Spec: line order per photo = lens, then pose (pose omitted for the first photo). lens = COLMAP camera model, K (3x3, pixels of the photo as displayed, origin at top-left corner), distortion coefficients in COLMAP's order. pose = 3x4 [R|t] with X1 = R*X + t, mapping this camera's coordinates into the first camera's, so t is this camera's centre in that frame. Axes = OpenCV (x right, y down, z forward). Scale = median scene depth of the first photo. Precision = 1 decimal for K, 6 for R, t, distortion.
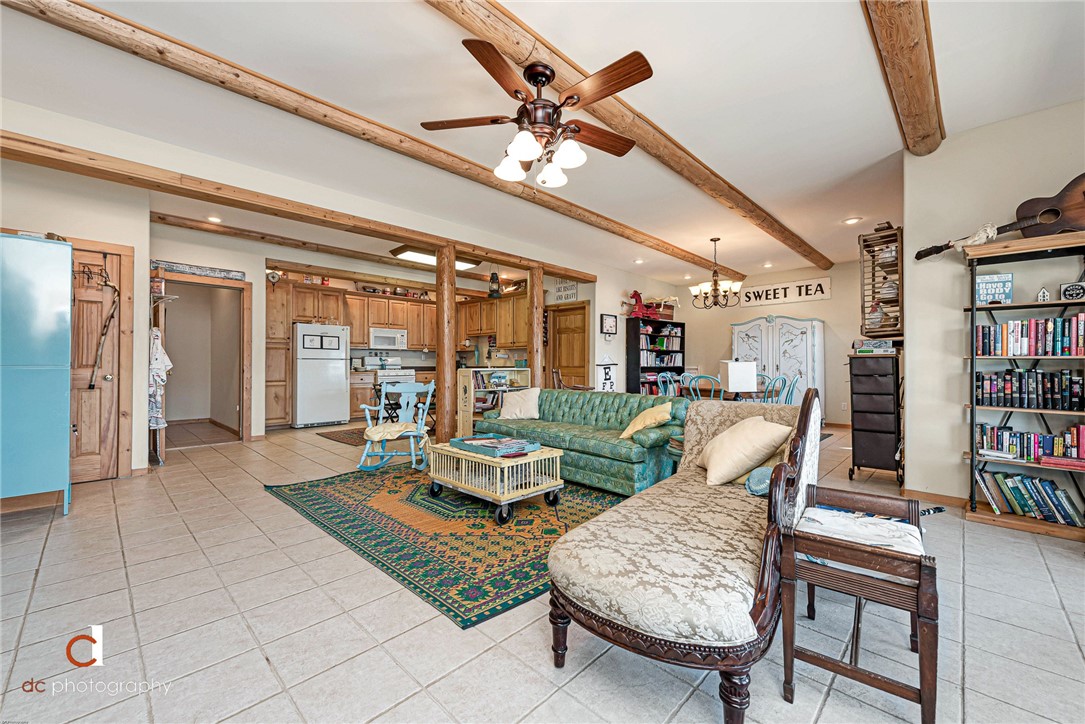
lens RADIAL K [[427.0, 0, 539.7], [0, 427.0, 359.1], [0, 0, 1]] dist [-0.000484, -0.000077]
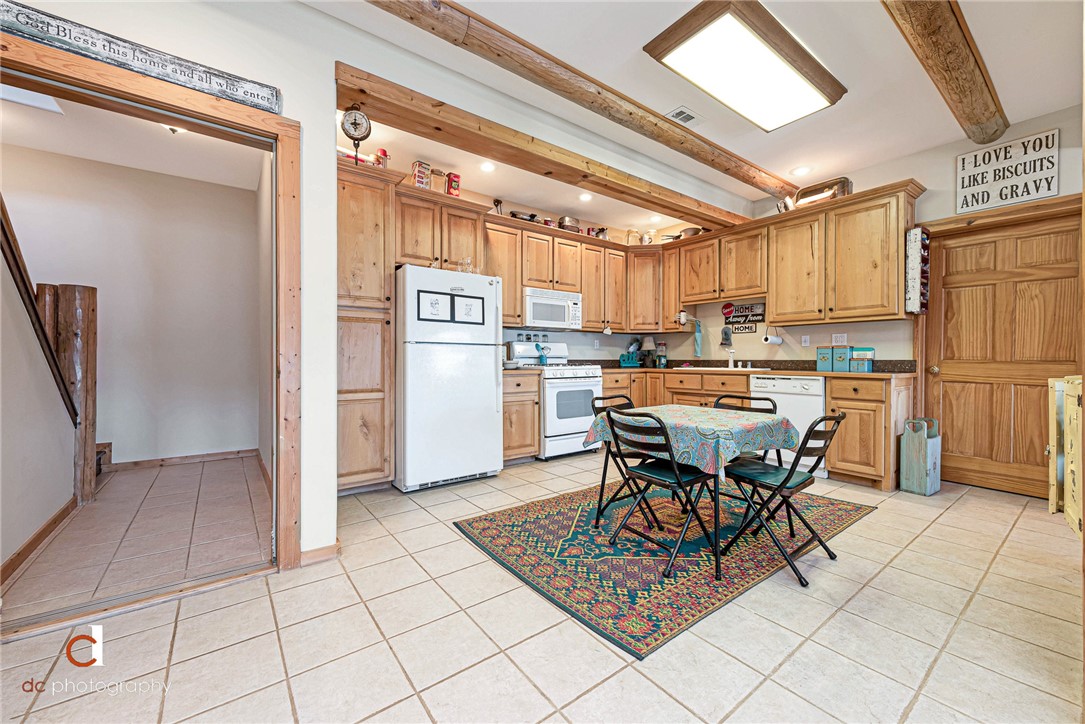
lens RADIAL K [[427.0, 0, 539.7], [0, 427.0, 359.1], [0, 0, 1]] dist [-0.000484, -0.000077]
pose [[0.986850, 0.002302, -0.161622, -0.333399], [0.000085, 0.999891, 0.014759, 0.009898], [0.161639, -0.014578, 0.986742, 0.540386]]
